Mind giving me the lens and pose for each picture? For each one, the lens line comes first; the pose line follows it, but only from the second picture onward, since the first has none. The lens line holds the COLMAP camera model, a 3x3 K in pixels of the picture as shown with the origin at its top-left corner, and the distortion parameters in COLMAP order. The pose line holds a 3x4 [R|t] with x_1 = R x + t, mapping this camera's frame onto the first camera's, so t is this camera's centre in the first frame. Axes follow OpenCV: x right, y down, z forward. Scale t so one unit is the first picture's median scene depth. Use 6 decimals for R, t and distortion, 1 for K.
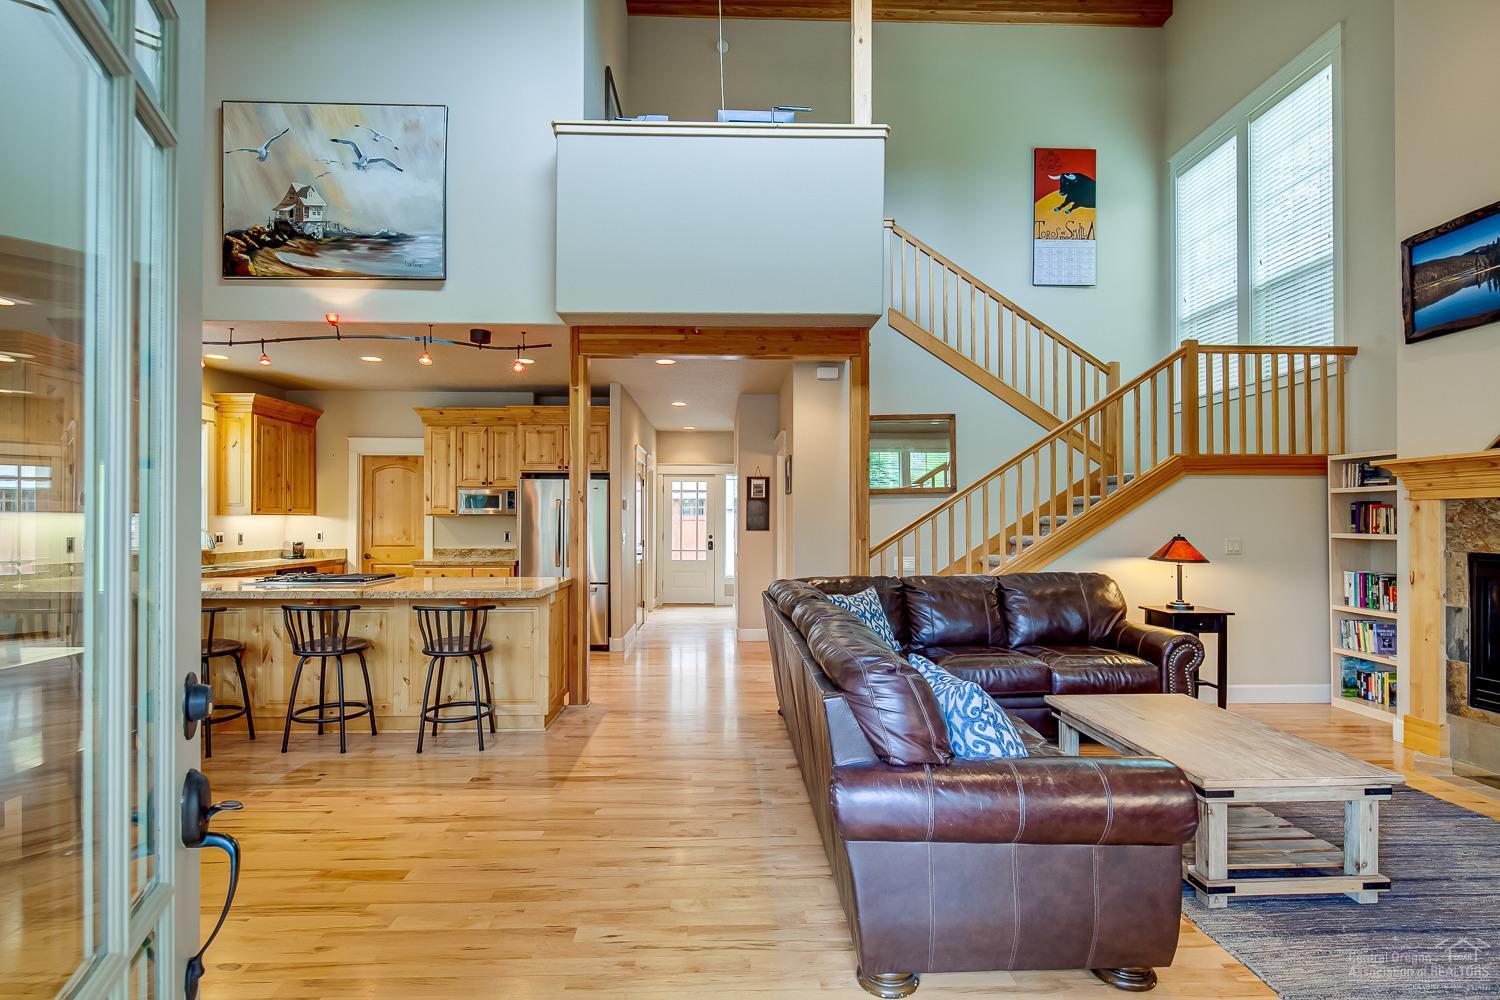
lens RADIAL K [[722.3, 0, 744.5], [0, 722.3, 515.4], [0, 0, 1]] dist [0.001412, -0.000526]
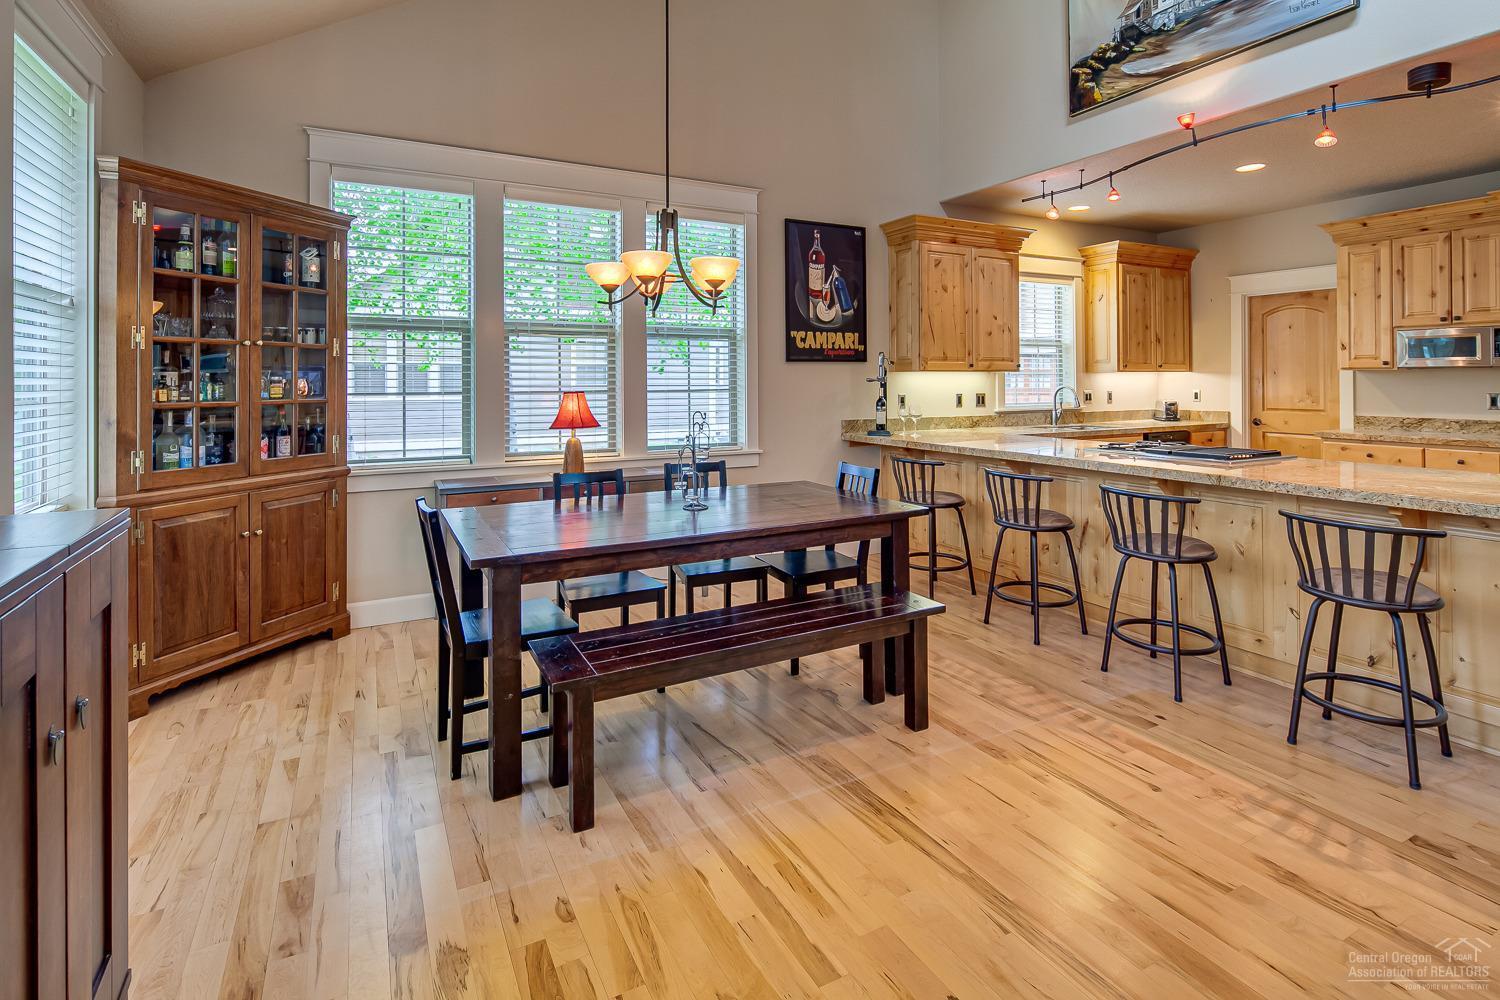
lens RADIAL K [[725.3, 0, 743.2], [0, 725.3, 376.5], [0, 0, 1]] dist [0.002819, -0.001270]
pose [[0.435511, -0.007445, -0.900153, -0.067273], [0.011793, 0.999927, -0.002564, 0.002400], [0.900106, -0.009499, 0.435567, 0.207825]]
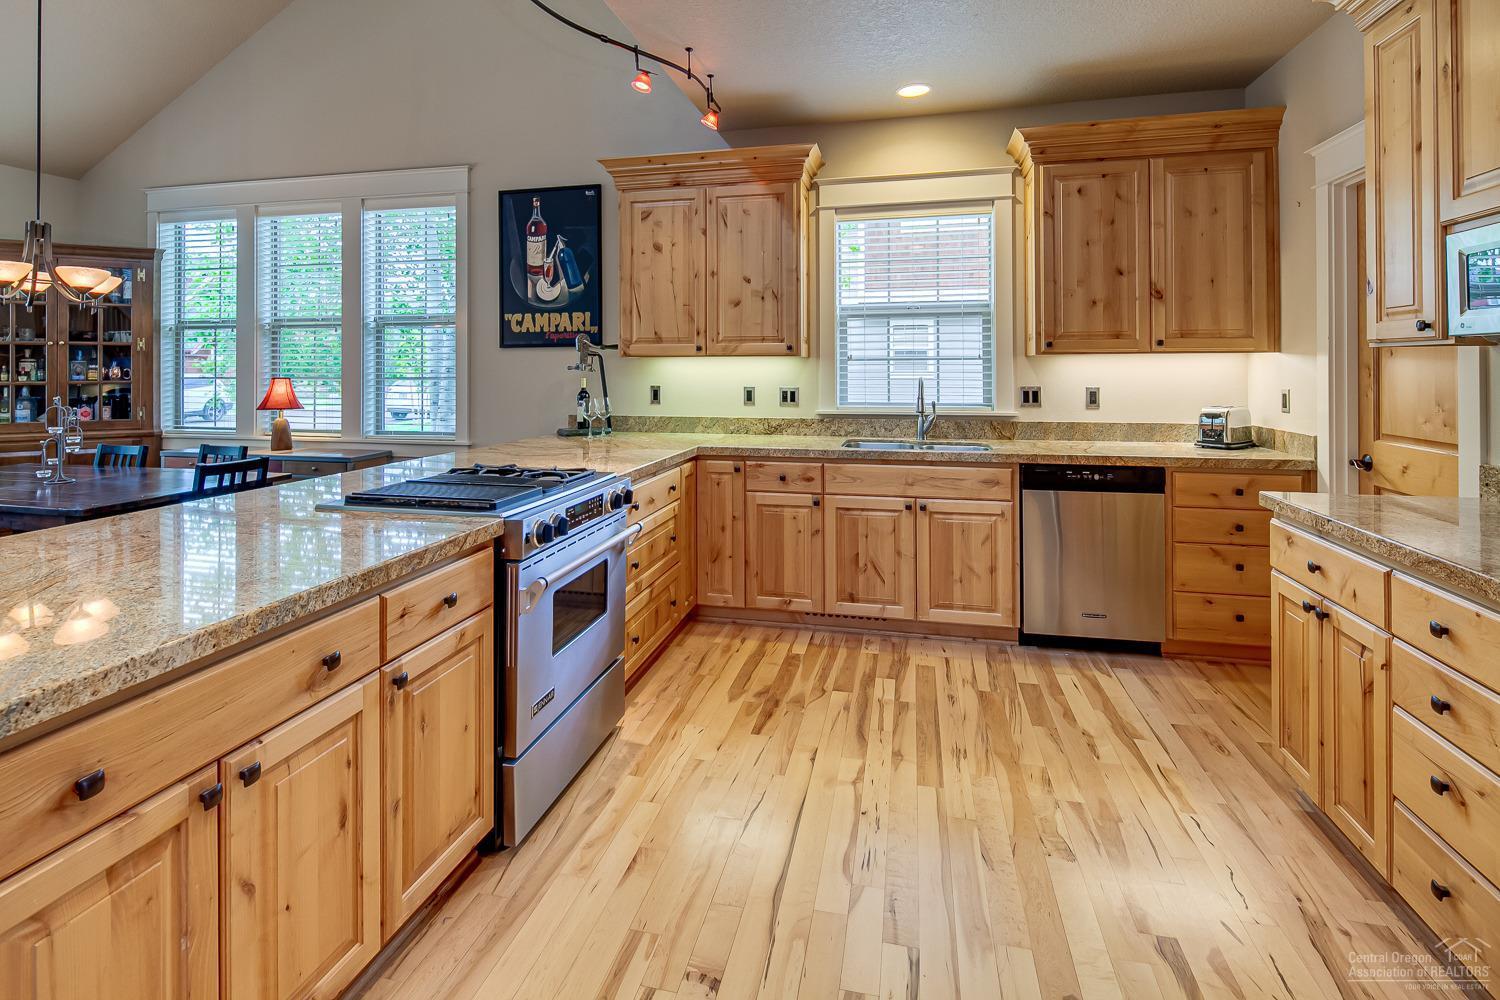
lens RADIAL K [[723.0, 0, 744.1], [0, 723.0, 362.7], [0, 0, 1]] dist [0.002456, -0.000020]
pose [[-0.260781, -0.004772, -0.965386, -0.141490], [0.011001, 0.999908, -0.007915, 0.009378], [0.965335, -0.012684, -0.260705, 1.217929]]
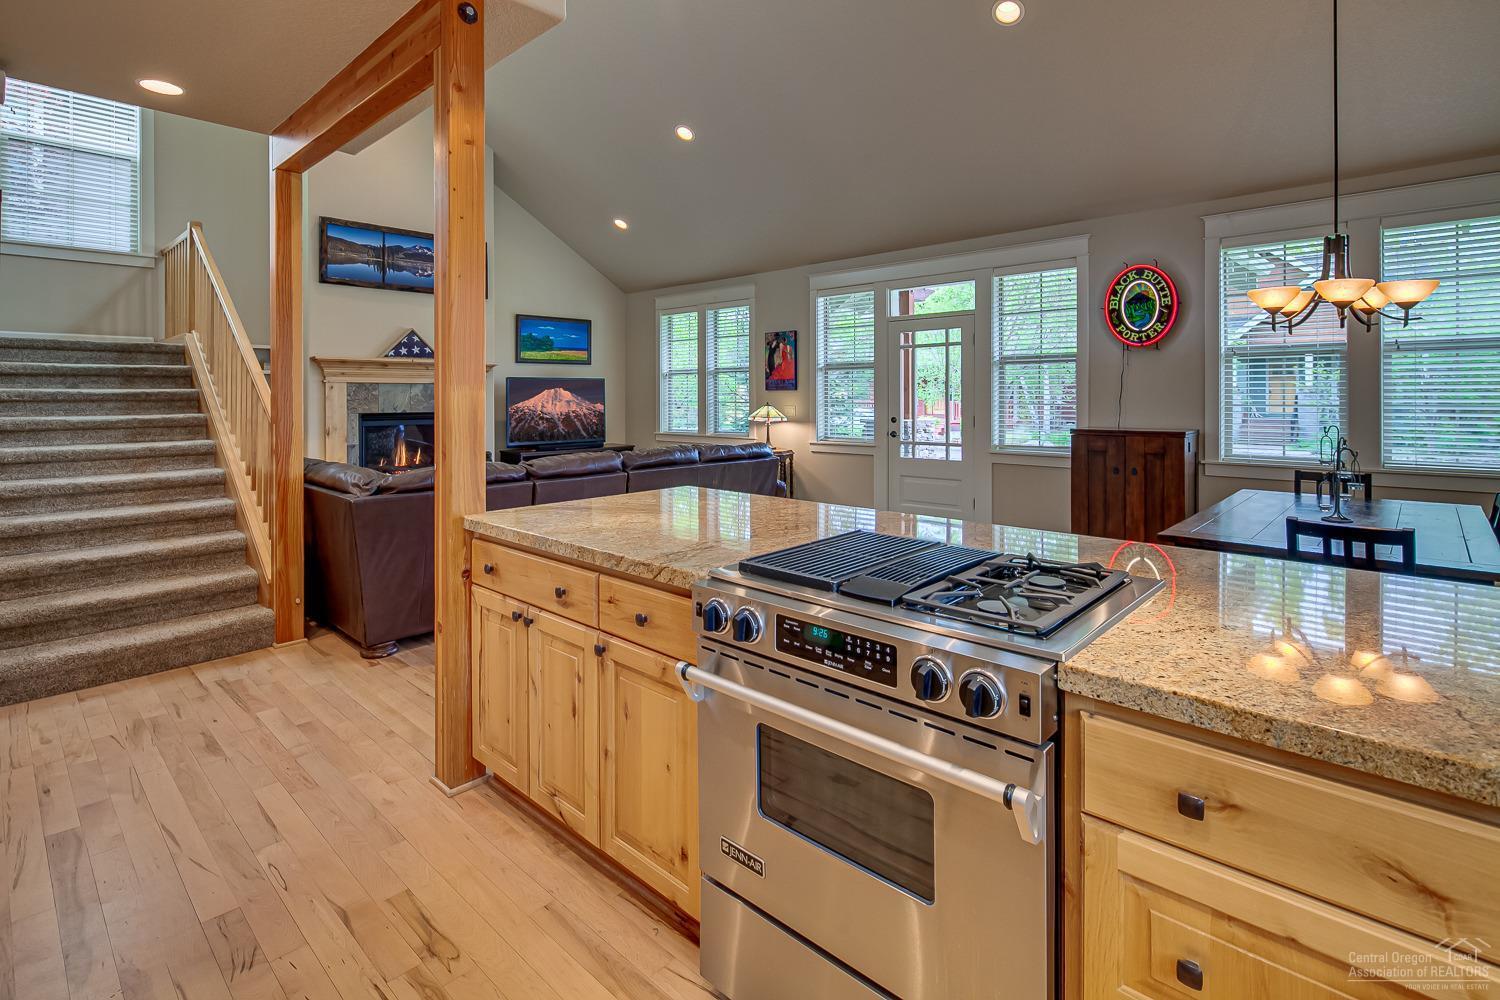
lens RADIAL K [[724.4, 0, 751.0], [0, 724.4, 402.3], [0, 0, 1]] dist [-0.001156, -0.000723]
pose [[-0.708873, -0.005027, 0.705318, -0.707366], [-0.003075, 0.999987, 0.004037, 0.010695], [-0.705329, 0.000693, -0.708880, 1.205603]]
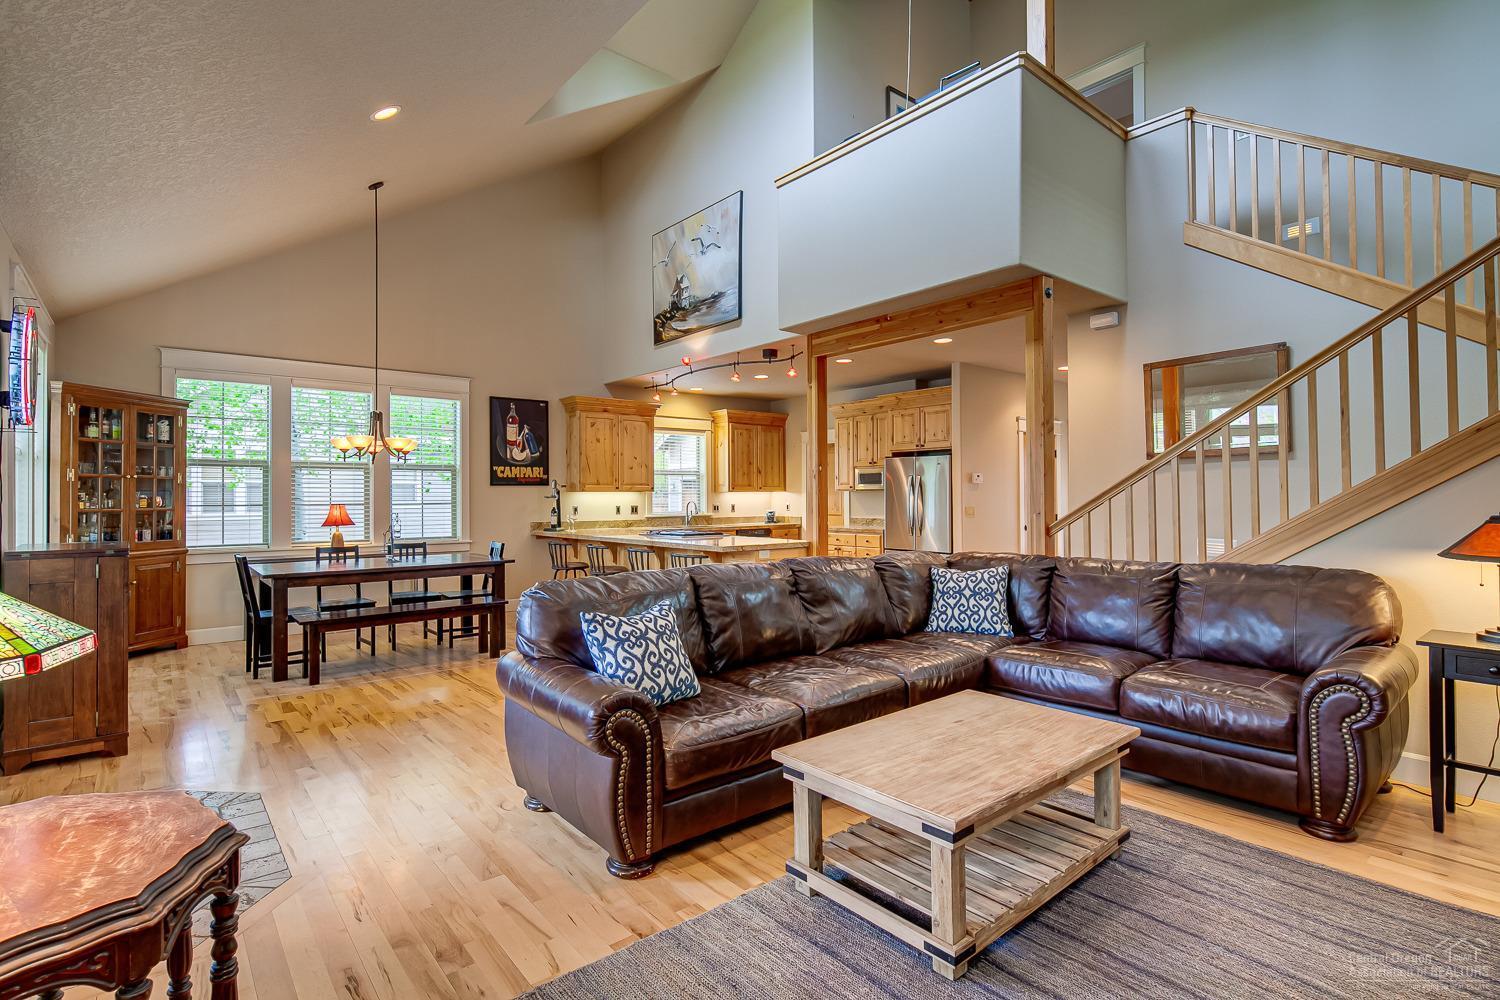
lens RADIAL K [[722.5, 0, 744.4], [0, 722.5, 490.4], [0, 0, 1]] dist [0.001016, -0.000506]
pose [[0.611025, -0.010623, -0.791540, 0.654140], [0.011583, 0.999923, -0.004479, 0.004415], [0.791527, -0.006432, 0.611101, 0.167207]]
